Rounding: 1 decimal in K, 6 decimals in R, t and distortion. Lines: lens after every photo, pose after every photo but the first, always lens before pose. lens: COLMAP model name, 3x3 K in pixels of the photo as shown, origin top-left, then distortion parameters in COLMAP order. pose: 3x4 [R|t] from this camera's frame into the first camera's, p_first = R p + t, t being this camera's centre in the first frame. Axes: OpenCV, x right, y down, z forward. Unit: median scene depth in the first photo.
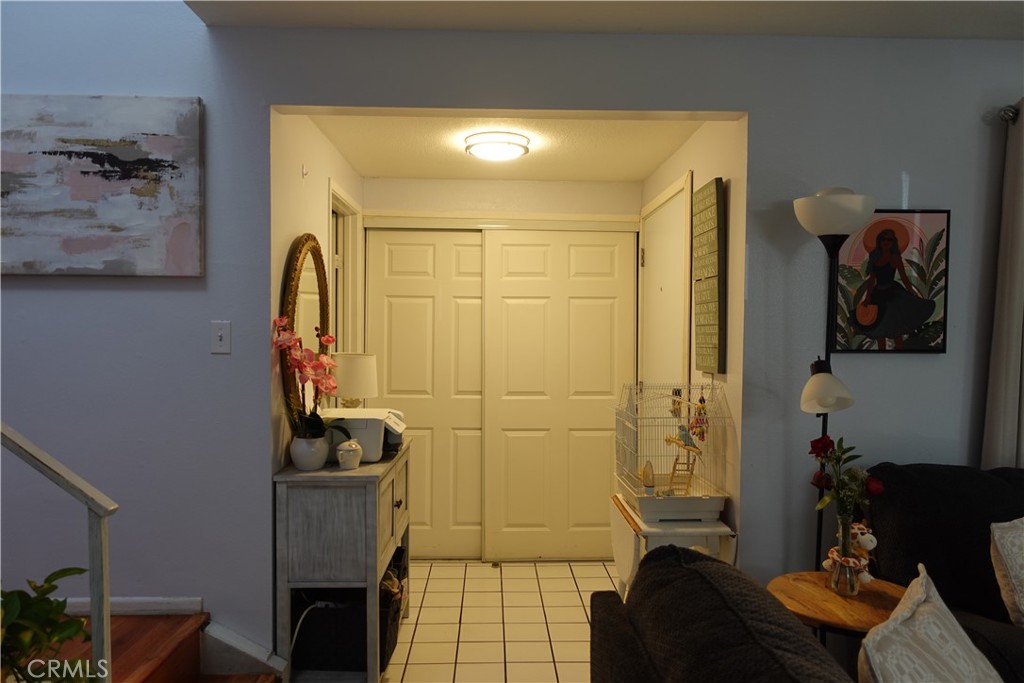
lens RADIAL K [[710.2, 0, 511.6], [0, 710.2, 344.4], [0, 0, 1]] dist [-0.003800, -0.000146]
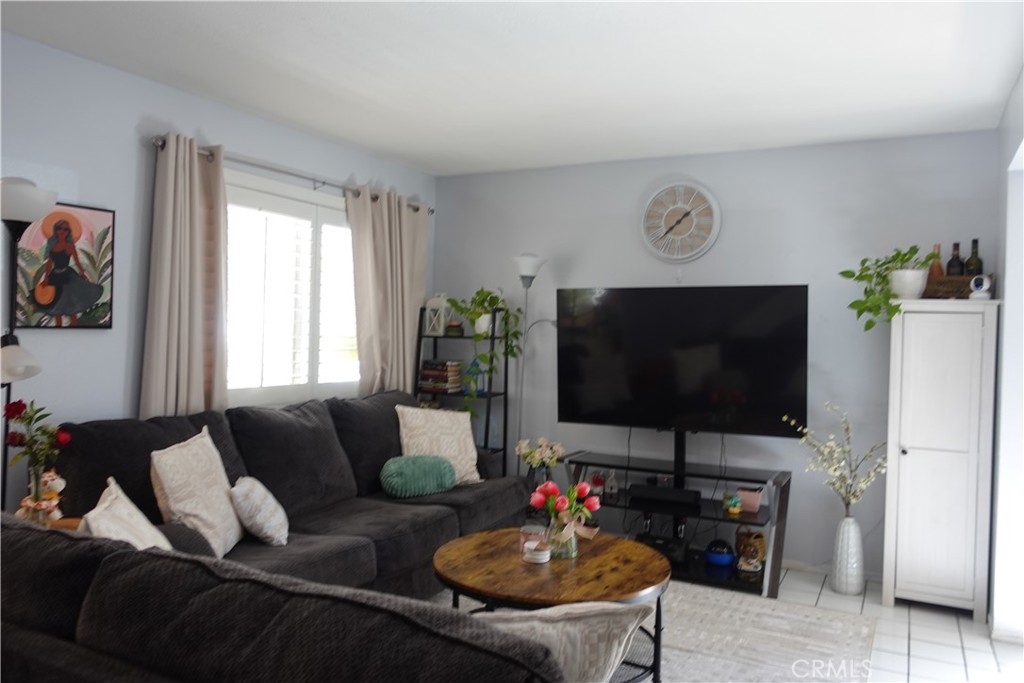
lens RADIAL K [[752.2, 0, 512.1], [0, 752.2, 339.3], [0, 0, 1]] dist [-0.010466, -0.004227]
pose [[0.485634, -0.012273, 0.874076, -0.173547], [-0.000895, 0.999894, 0.014536, 0.010530], [-0.874162, -0.007841, 0.485572, -0.215622]]
